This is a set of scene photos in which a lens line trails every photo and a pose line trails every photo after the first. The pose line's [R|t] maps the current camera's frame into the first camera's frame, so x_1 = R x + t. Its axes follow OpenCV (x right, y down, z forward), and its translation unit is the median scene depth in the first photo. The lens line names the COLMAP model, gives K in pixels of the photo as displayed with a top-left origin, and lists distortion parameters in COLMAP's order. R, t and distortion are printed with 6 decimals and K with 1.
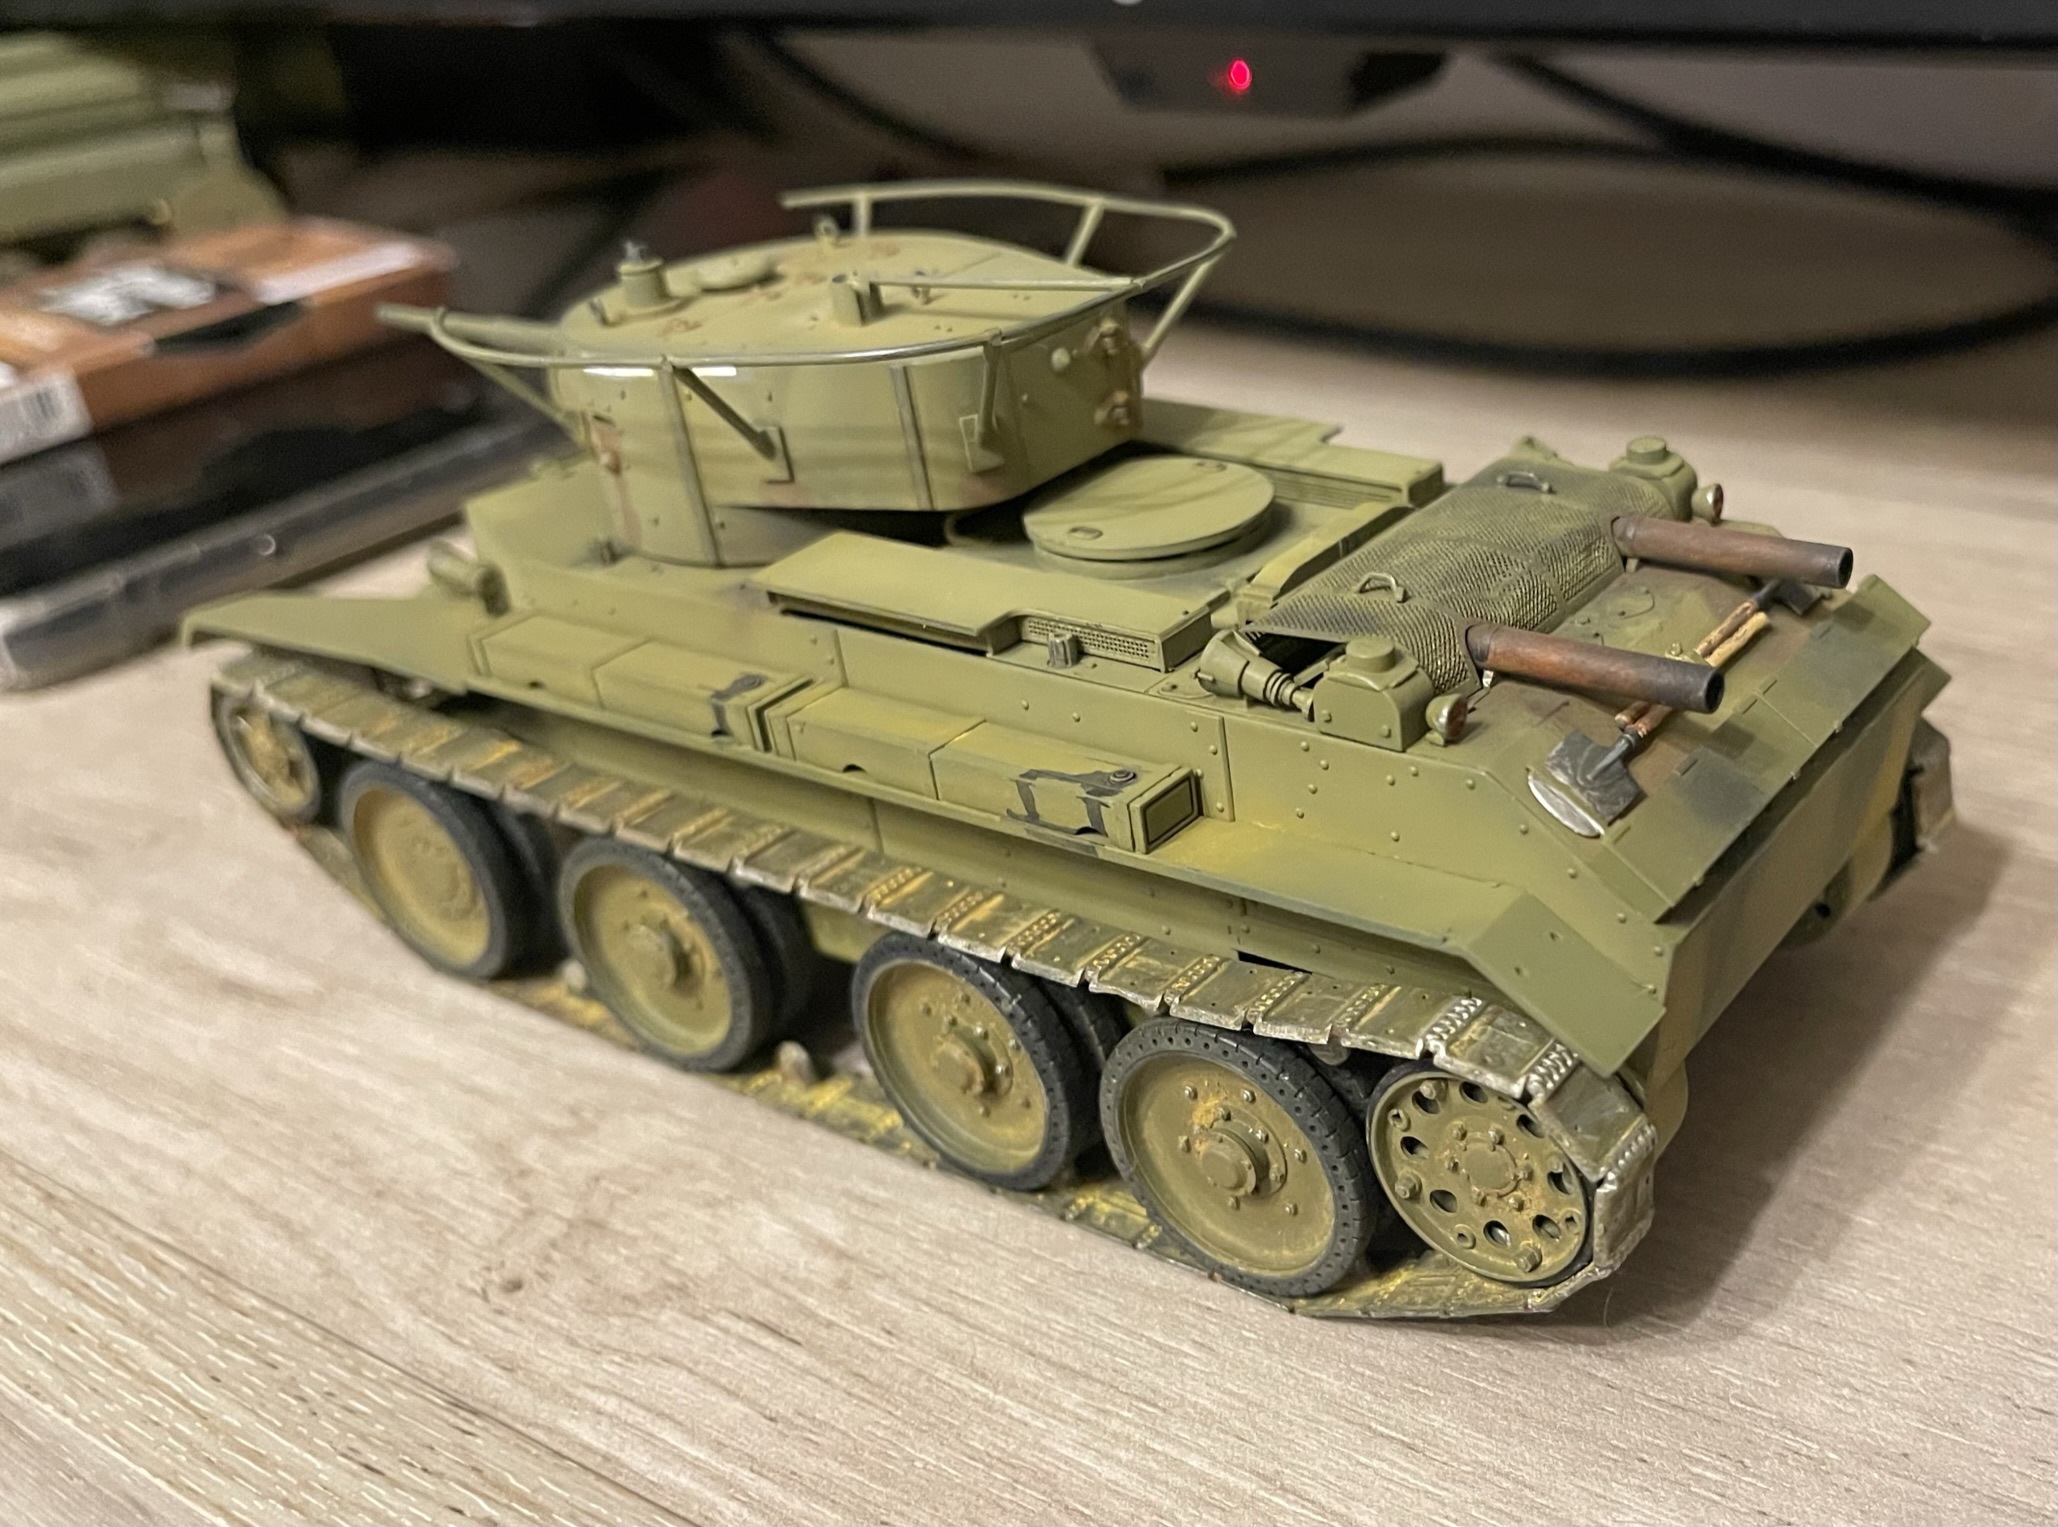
lens RADIAL K [[2097.3, 0, 1403.0], [0, 2097.3, 768.2], [0, 0, 1]] dist [-0.006733, -0.014259]
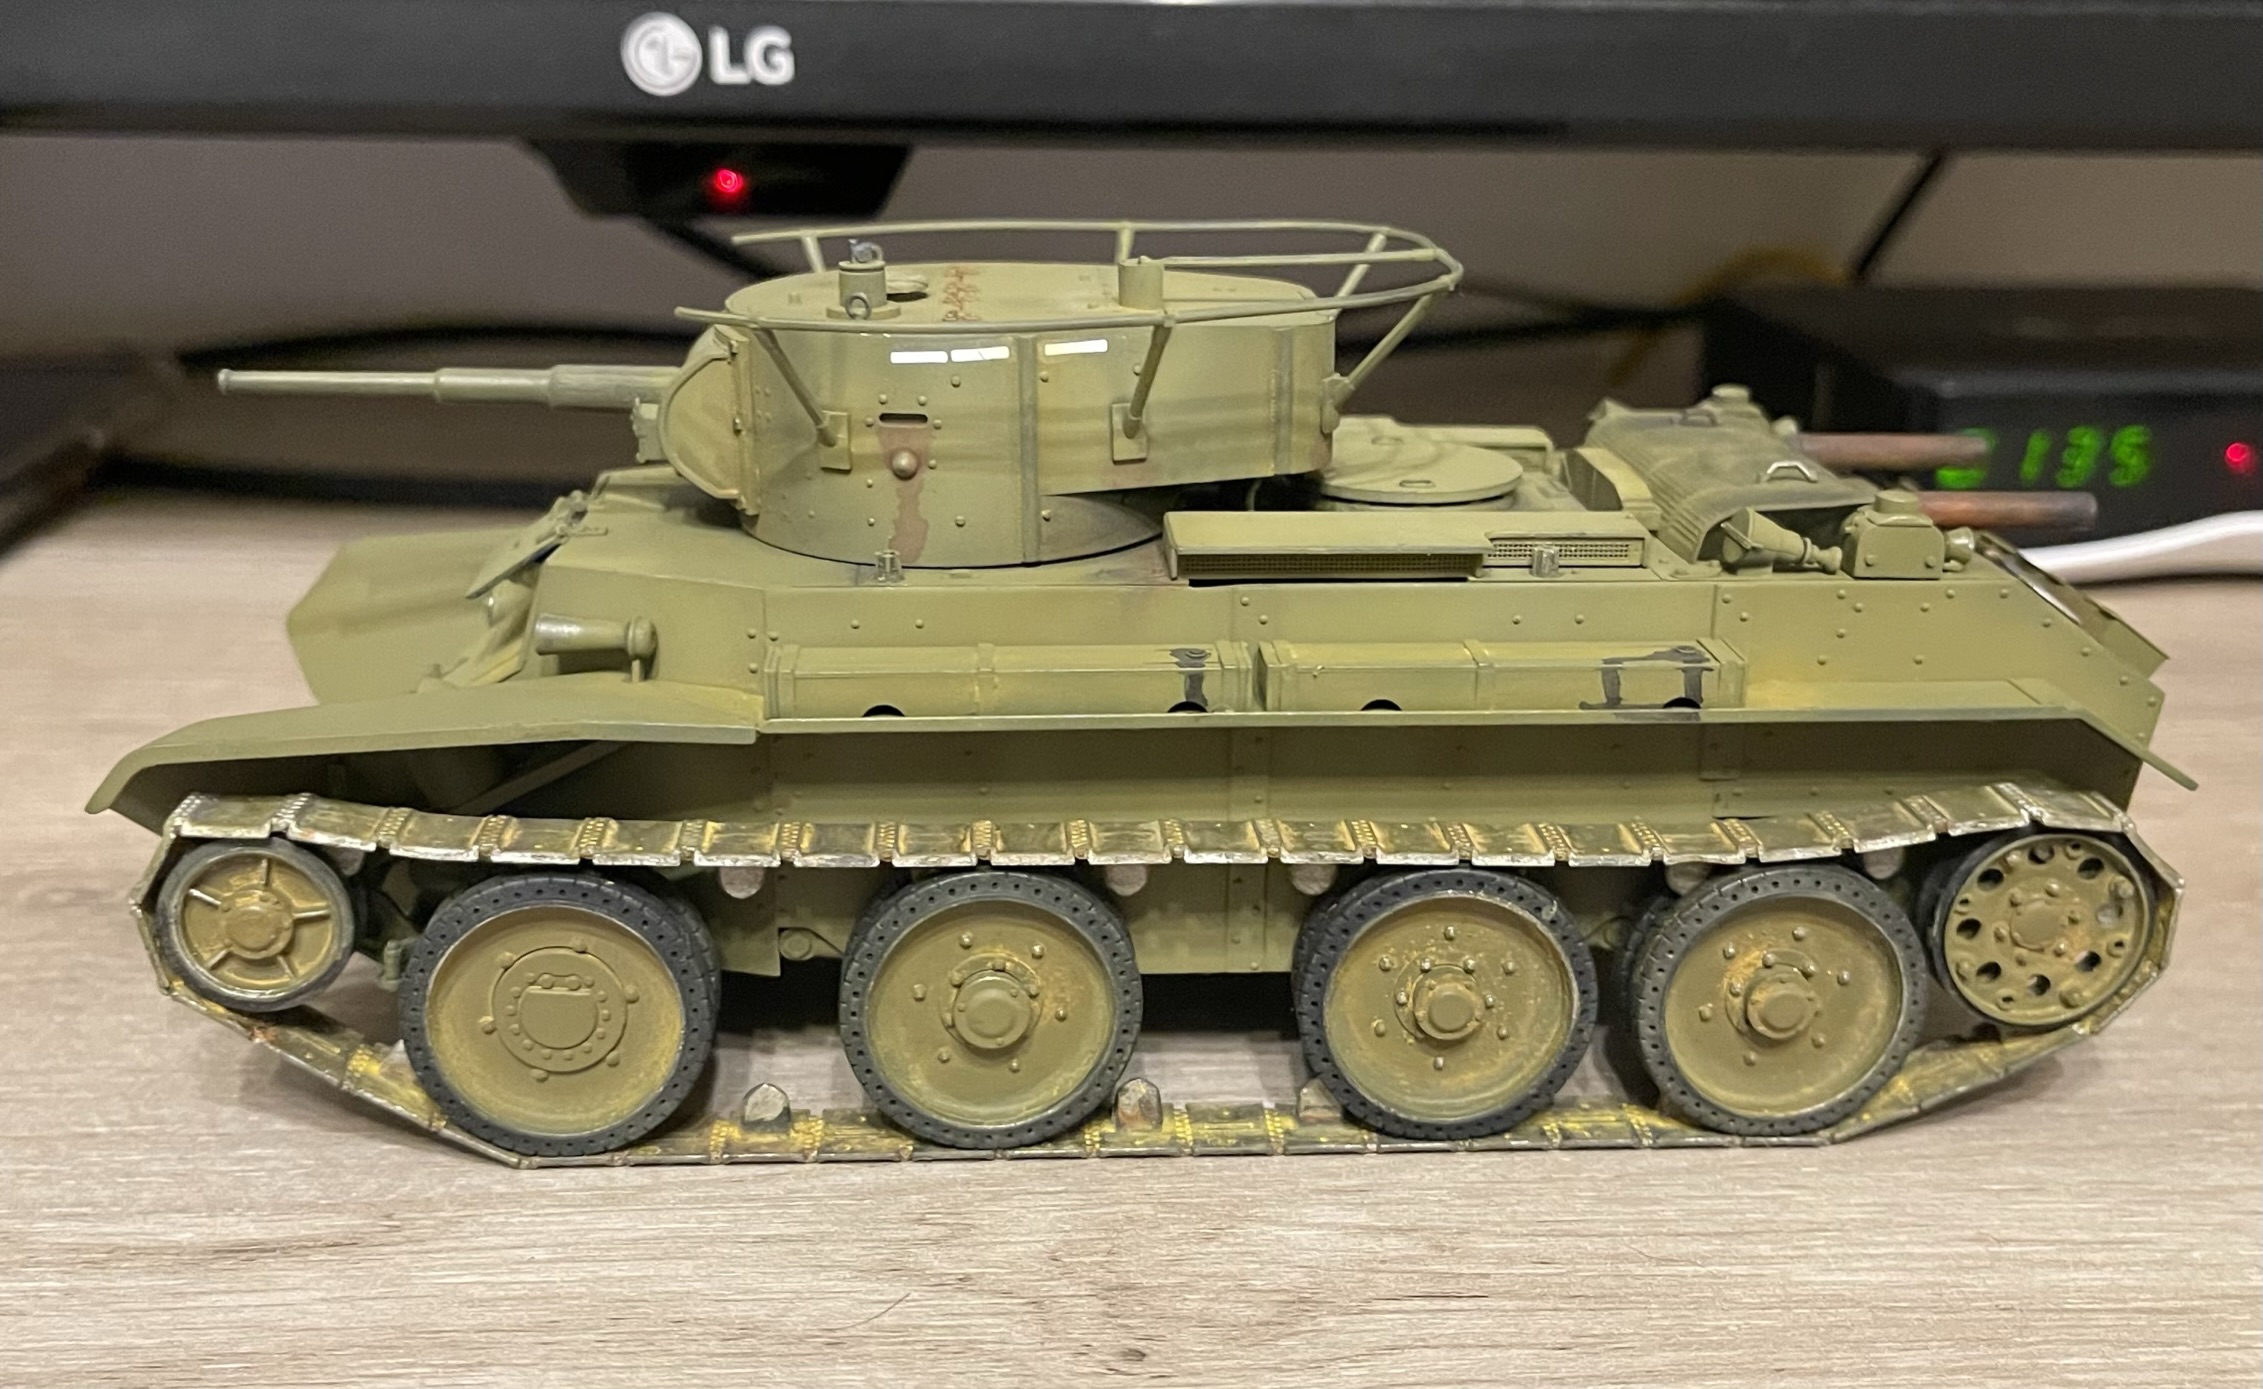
lens RADIAL K [[2325.2, 0, 1131.4], [0, 2325.2, 635.7], [0, 0, 1]] dist [0.002536, -0.008601]
pose [[0.810313, -0.091126, 0.578869, -1.012692], [0.206254, 0.968976, -0.136181, 0.095673], [-0.548500, 0.229743, 0.803969, 0.170208]]
